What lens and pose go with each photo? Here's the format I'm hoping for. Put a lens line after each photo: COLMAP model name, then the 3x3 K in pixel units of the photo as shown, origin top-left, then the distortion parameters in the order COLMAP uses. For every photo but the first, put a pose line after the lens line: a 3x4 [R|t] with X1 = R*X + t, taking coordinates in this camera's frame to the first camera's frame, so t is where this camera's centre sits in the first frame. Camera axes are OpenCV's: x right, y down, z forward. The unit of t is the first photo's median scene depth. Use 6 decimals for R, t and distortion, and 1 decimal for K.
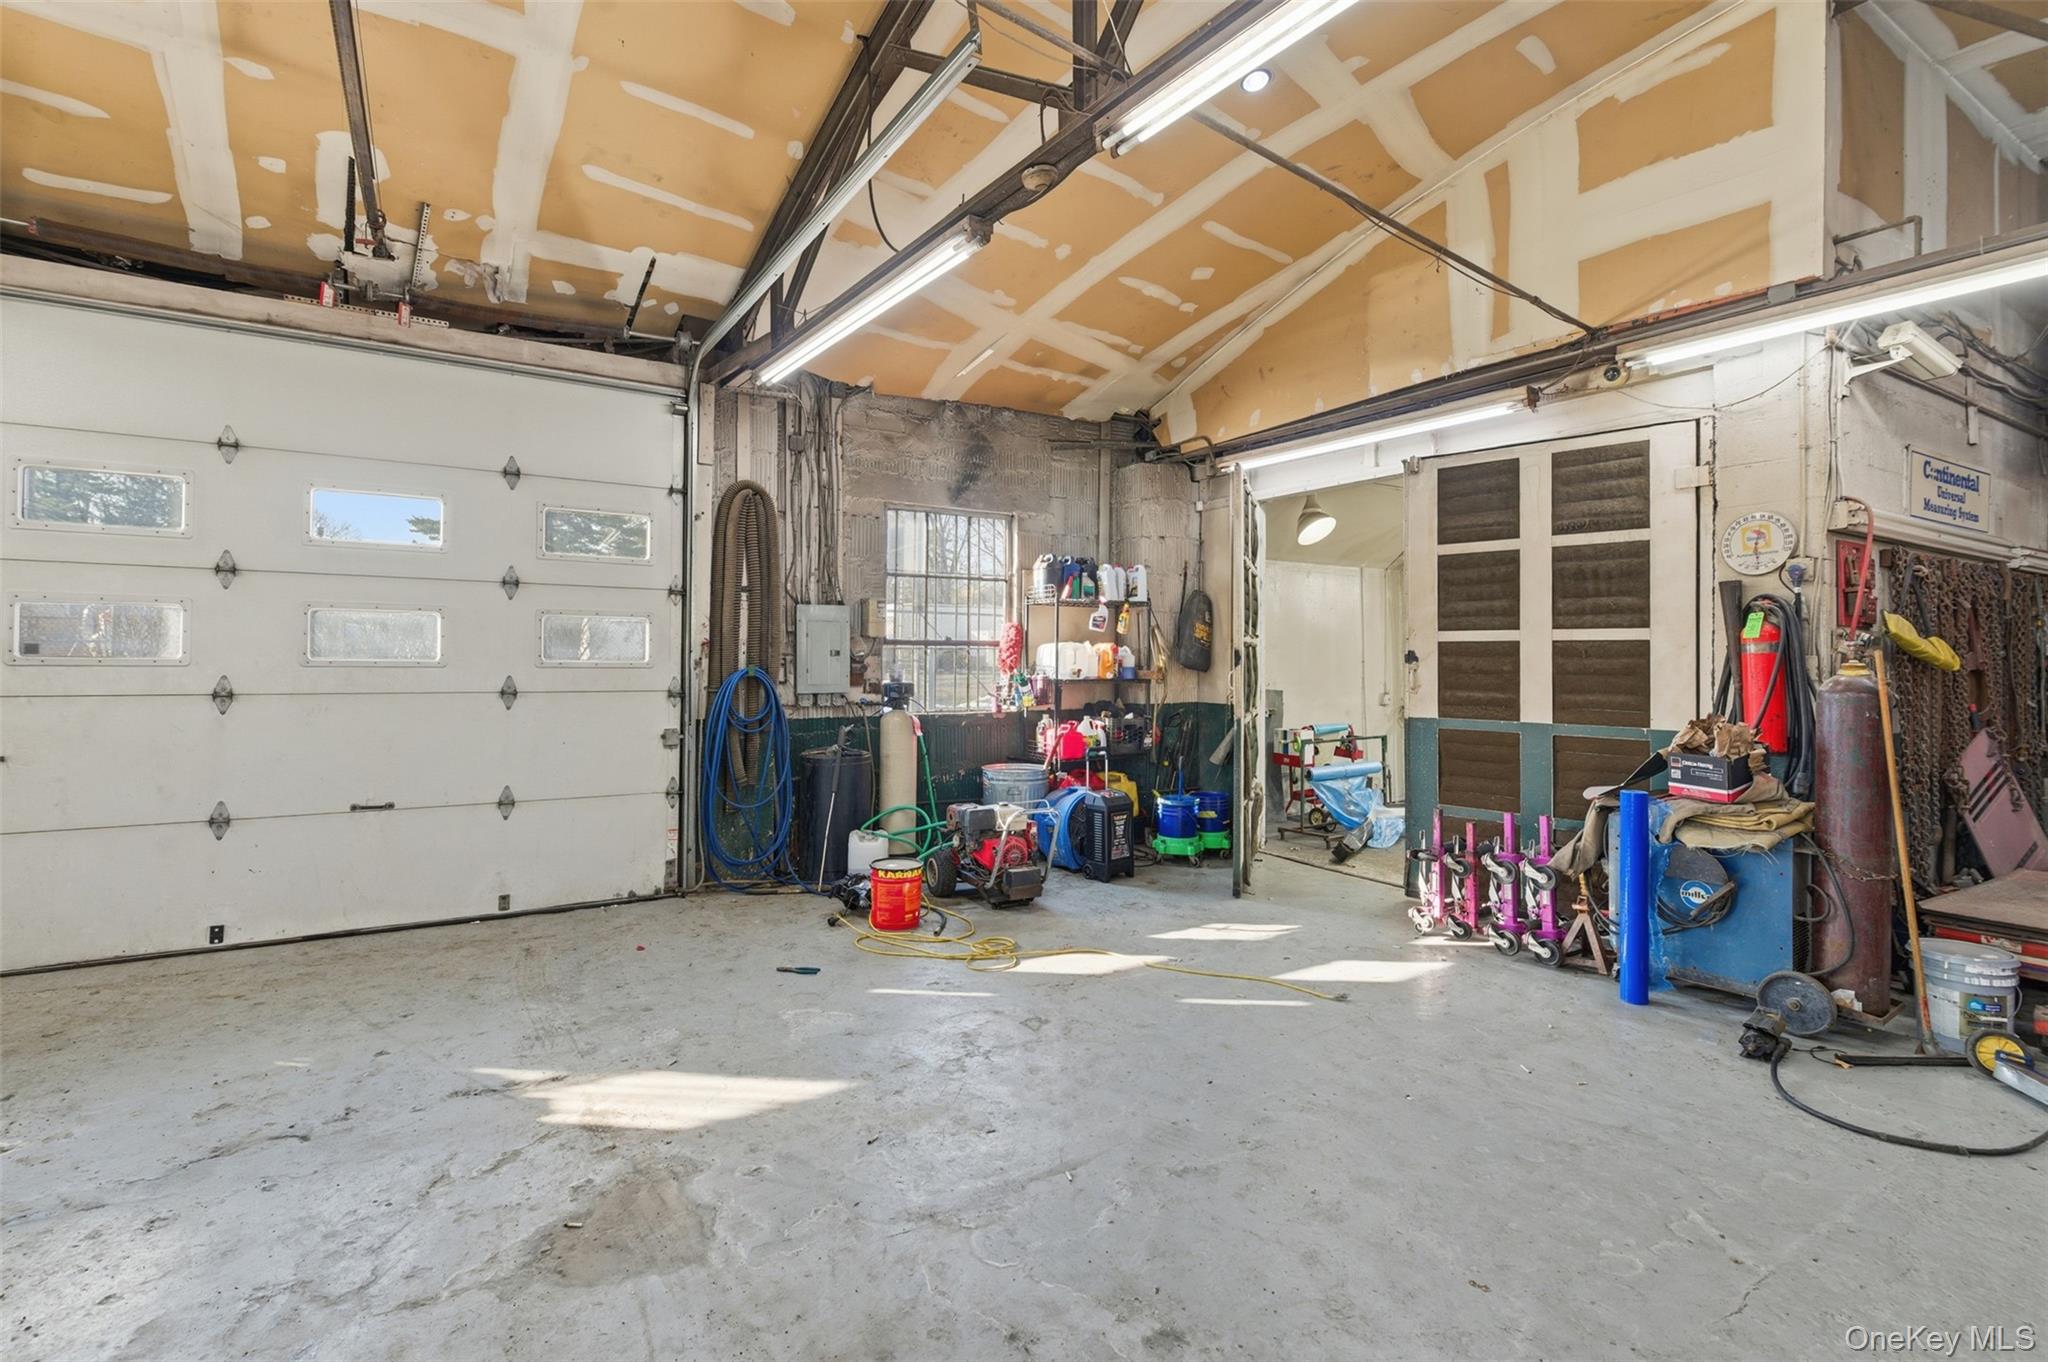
lens RADIAL K [[924.1, 0, 1018.0], [0, 924.1, 656.5], [0, 0, 1]] dist [0.002062, -0.000086]
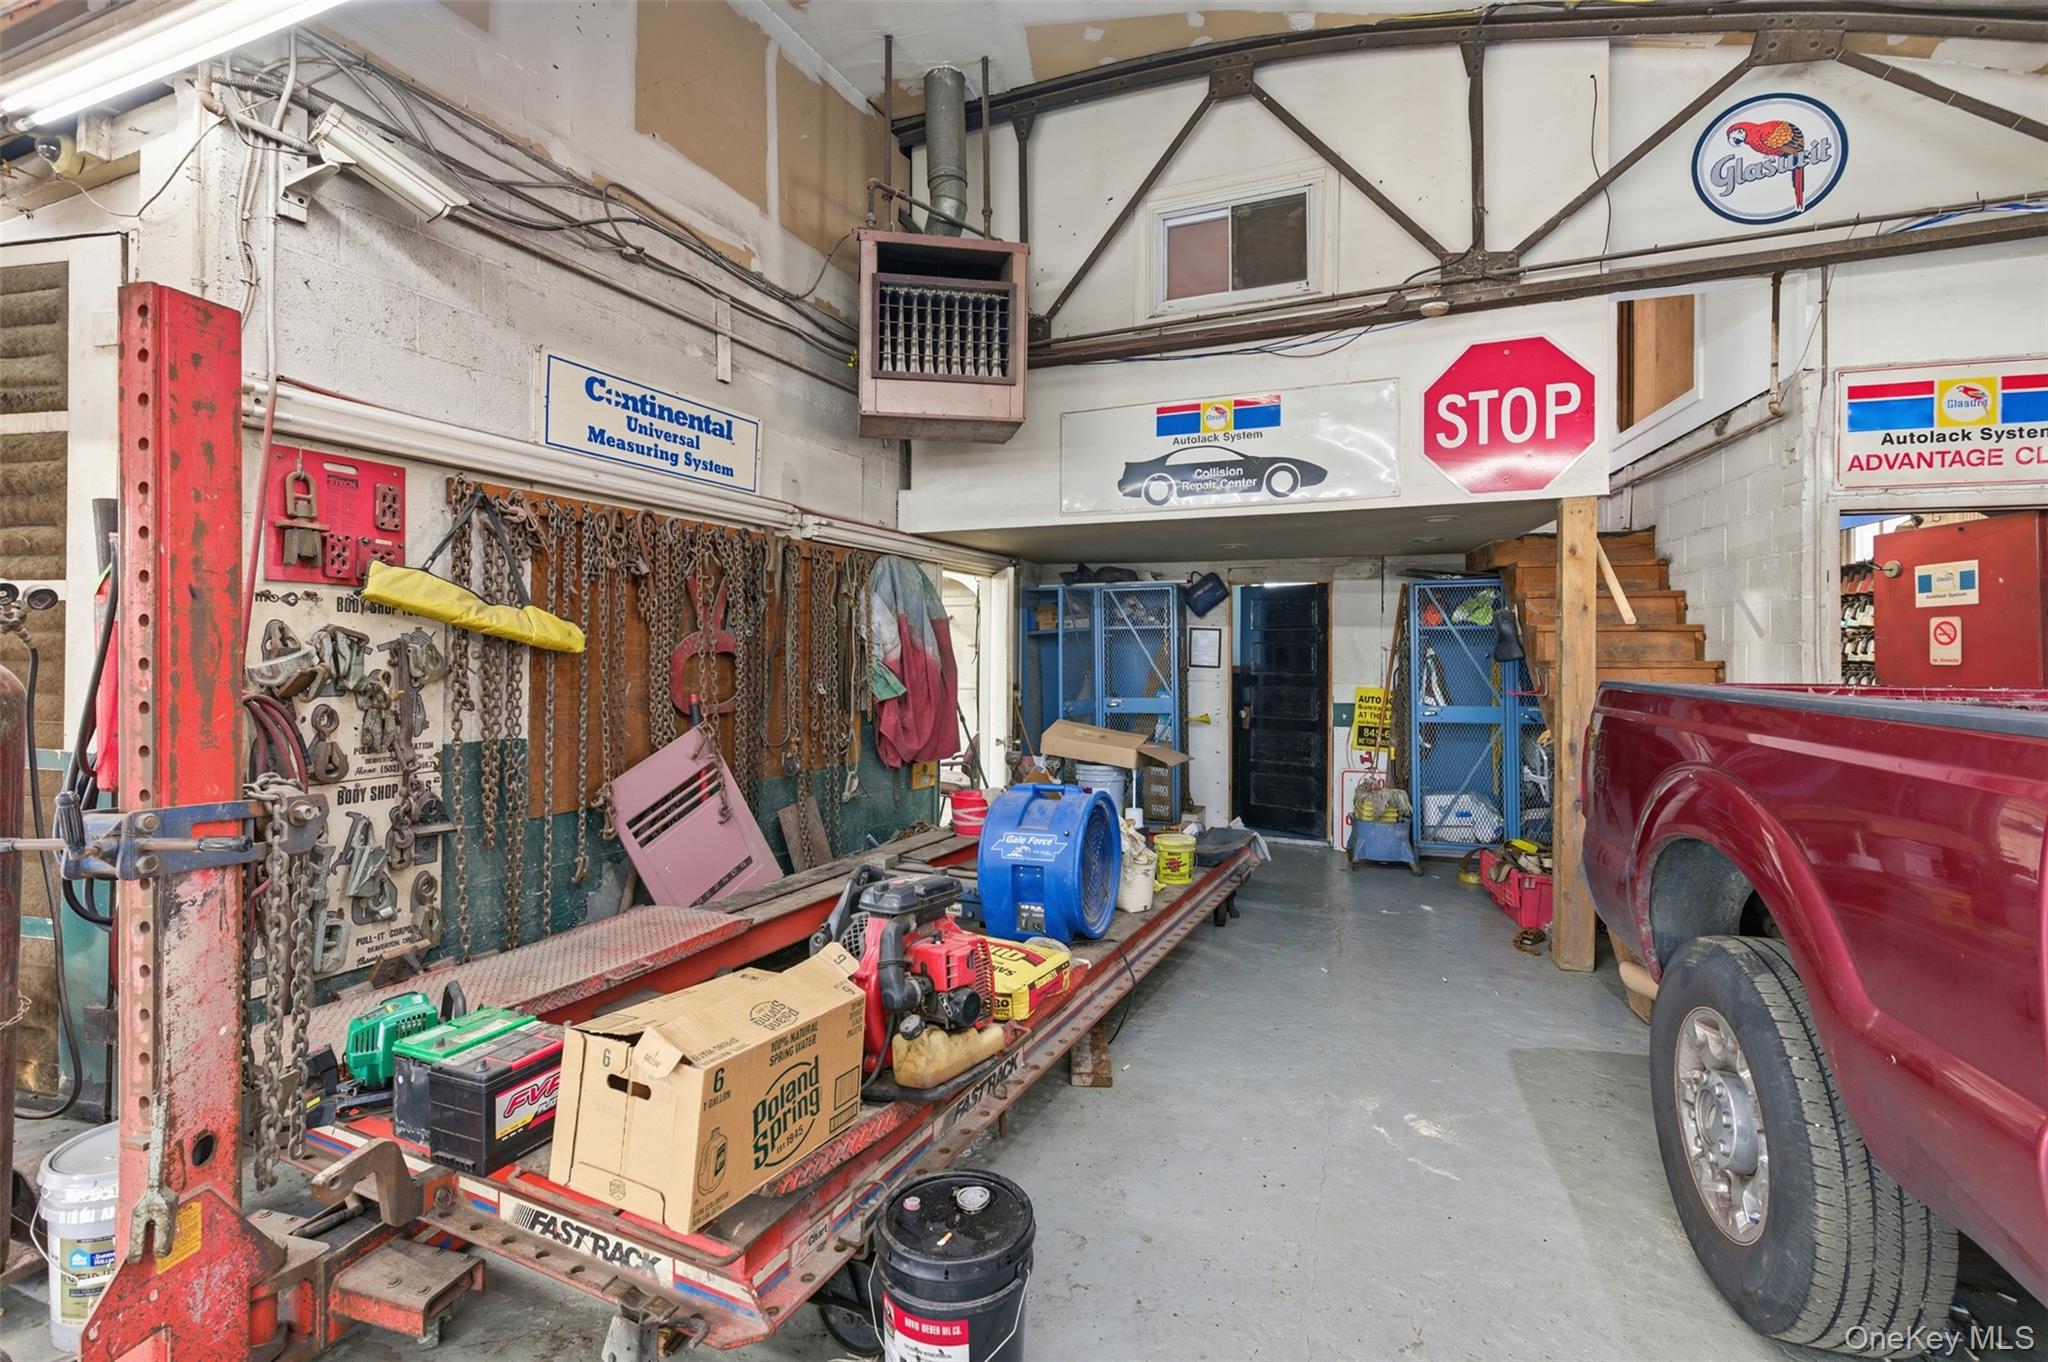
lens RADIAL K [[924.1, 0, 1018.0], [0, 924.1, 656.5], [0, 0, 1]] dist [0.002062, -0.000086]
pose [[0.839451, 0.000181, 0.543436, 0.847423], [-0.007966, 0.999897, 0.011972, 0.006330], [-0.543377, -0.014379, 0.839365, 0.164366]]
